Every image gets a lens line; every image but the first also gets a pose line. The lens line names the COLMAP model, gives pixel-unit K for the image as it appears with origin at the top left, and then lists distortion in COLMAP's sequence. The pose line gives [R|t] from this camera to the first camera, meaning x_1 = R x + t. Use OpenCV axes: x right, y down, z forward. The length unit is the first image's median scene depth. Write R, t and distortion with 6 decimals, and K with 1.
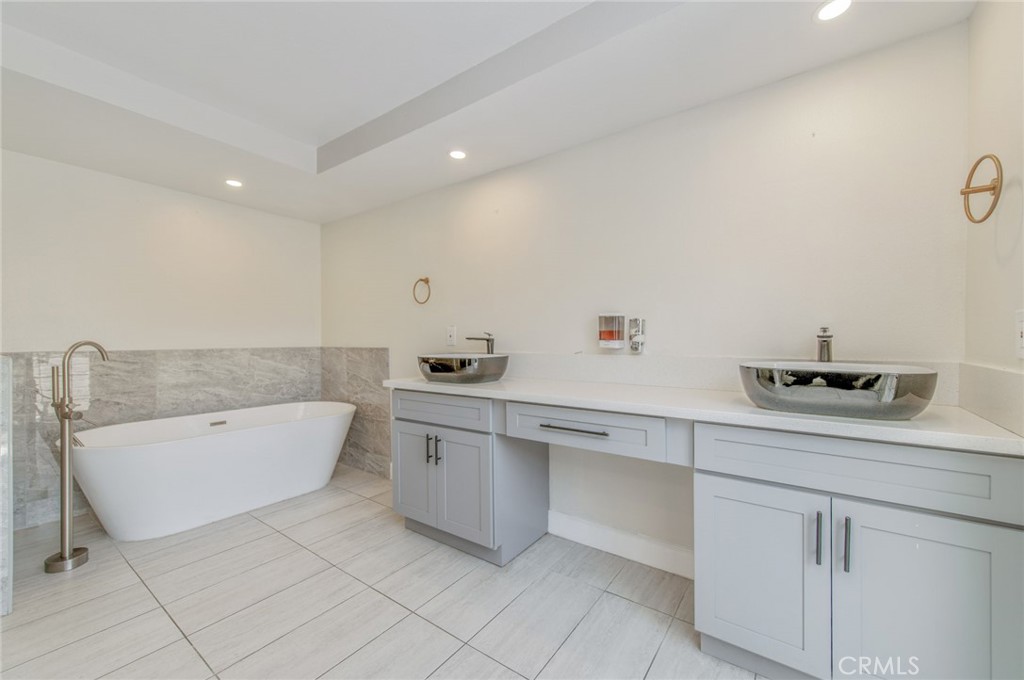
lens RADIAL K [[401.0, 0, 517.1], [0, 401.0, 339.6], [0, 0, 1]] dist [0.015427, -0.002999]
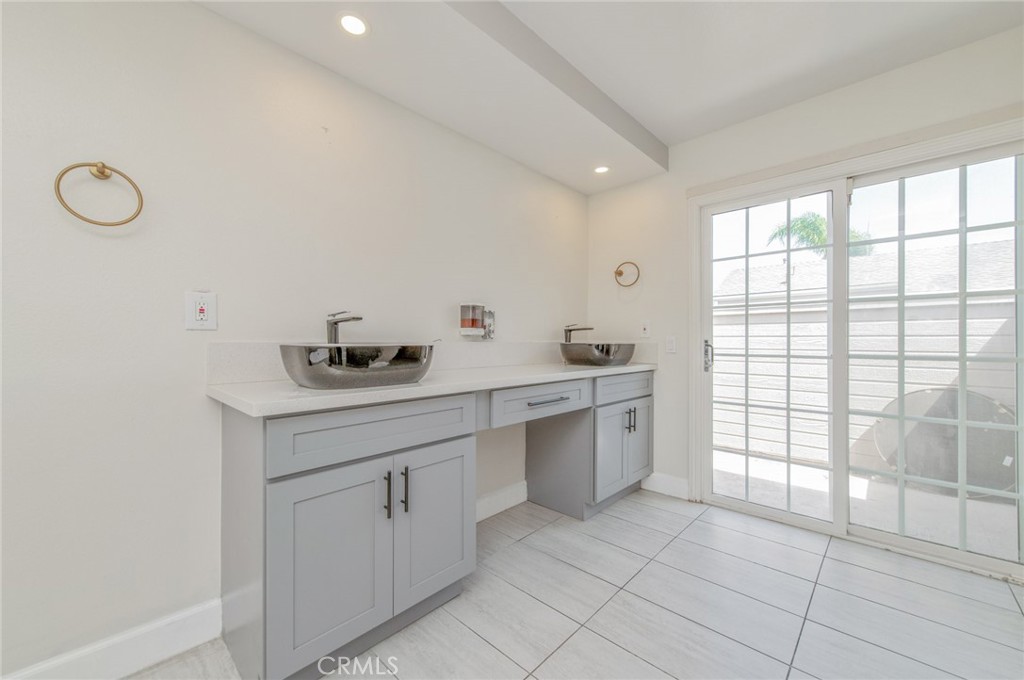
lens RADIAL K [[401.0, 0, 517.5], [0, 401.0, 342.8], [0, 0, 1]] dist [0.015427, -0.002999]
pose [[0.126748, 0.001023, 0.991934, -0.690067], [0.001125, 0.999999, -0.001175, 0.036180], [-0.991934, 0.001265, 0.126747, 0.628836]]
